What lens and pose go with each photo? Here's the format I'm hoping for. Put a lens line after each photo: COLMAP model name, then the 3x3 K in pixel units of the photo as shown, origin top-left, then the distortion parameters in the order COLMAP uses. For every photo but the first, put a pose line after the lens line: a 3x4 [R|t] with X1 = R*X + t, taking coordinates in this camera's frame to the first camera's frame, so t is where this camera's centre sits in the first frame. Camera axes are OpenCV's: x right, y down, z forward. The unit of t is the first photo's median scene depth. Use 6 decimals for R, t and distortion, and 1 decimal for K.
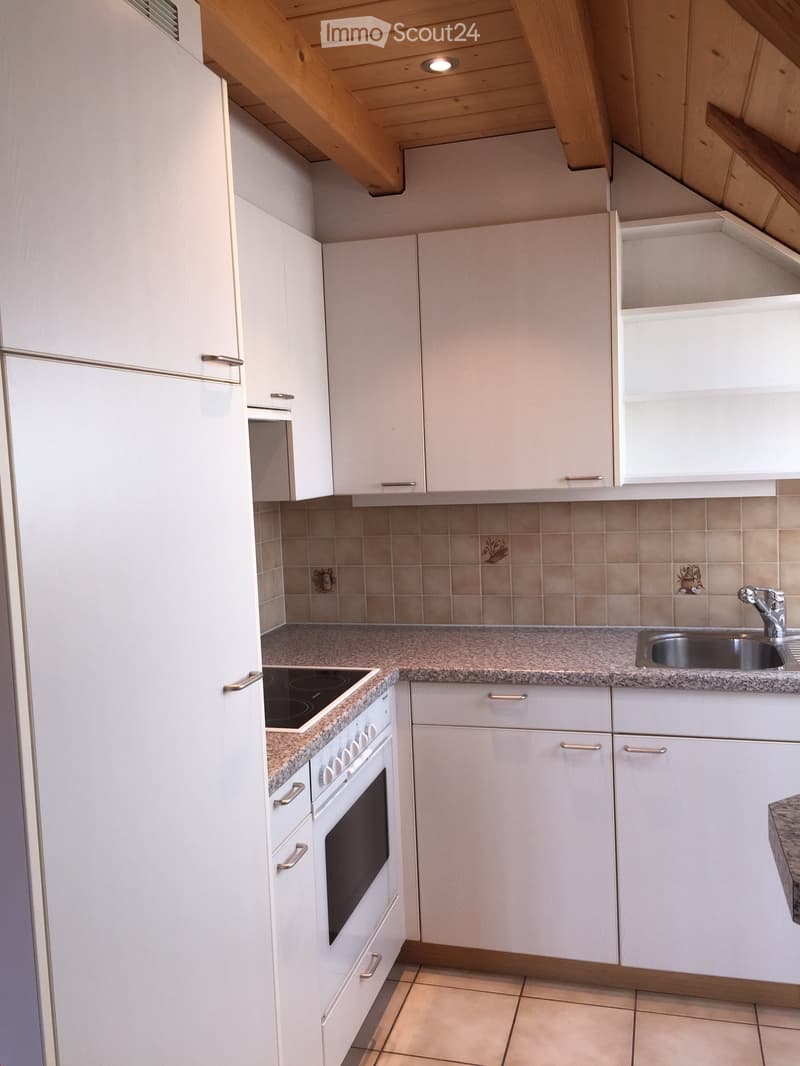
lens RADIAL K [[911.4, 0, 402.4], [0, 911.4, 533.4], [0, 0, 1]] dist [0.067781, -0.078526]
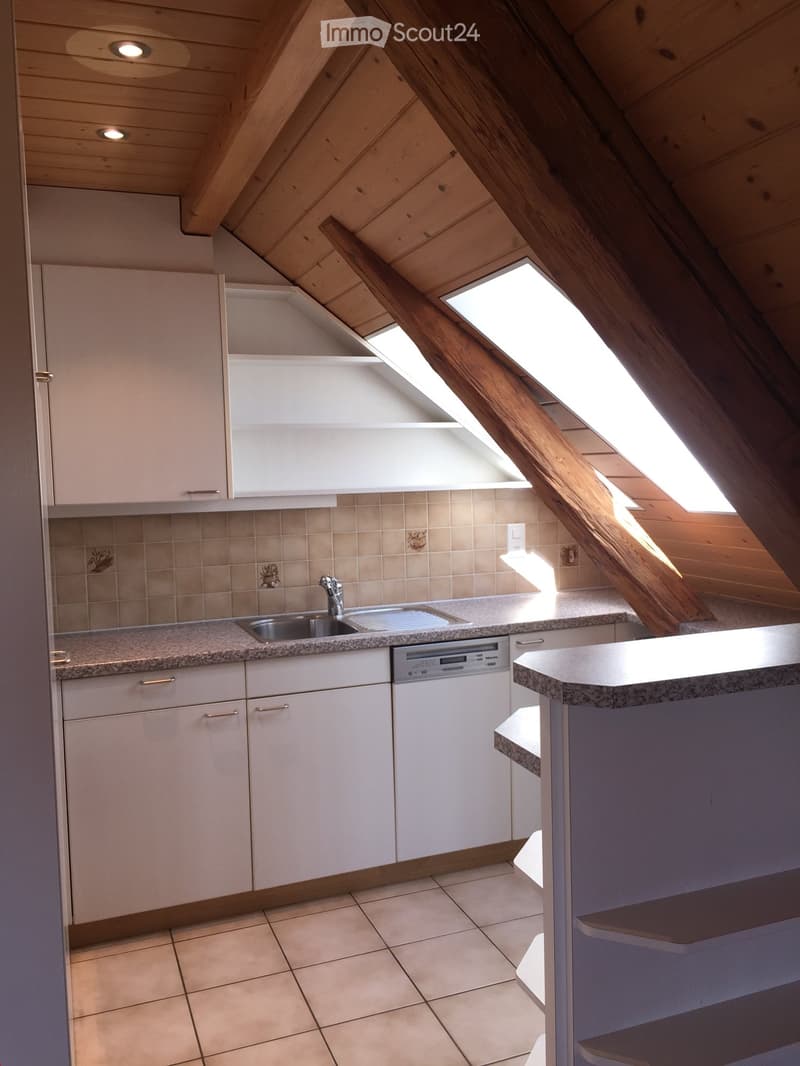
lens RADIAL K [[911.4, 0, 397.6], [0, 911.4, 532.6], [0, 0, 1]] dist [0.067781, -0.078526]
pose [[0.807384, -0.021961, 0.589618, -0.300997], [0.042367, 0.998885, -0.020809, 0.027644], [-0.588503, 0.041781, 0.807414, -0.106407]]
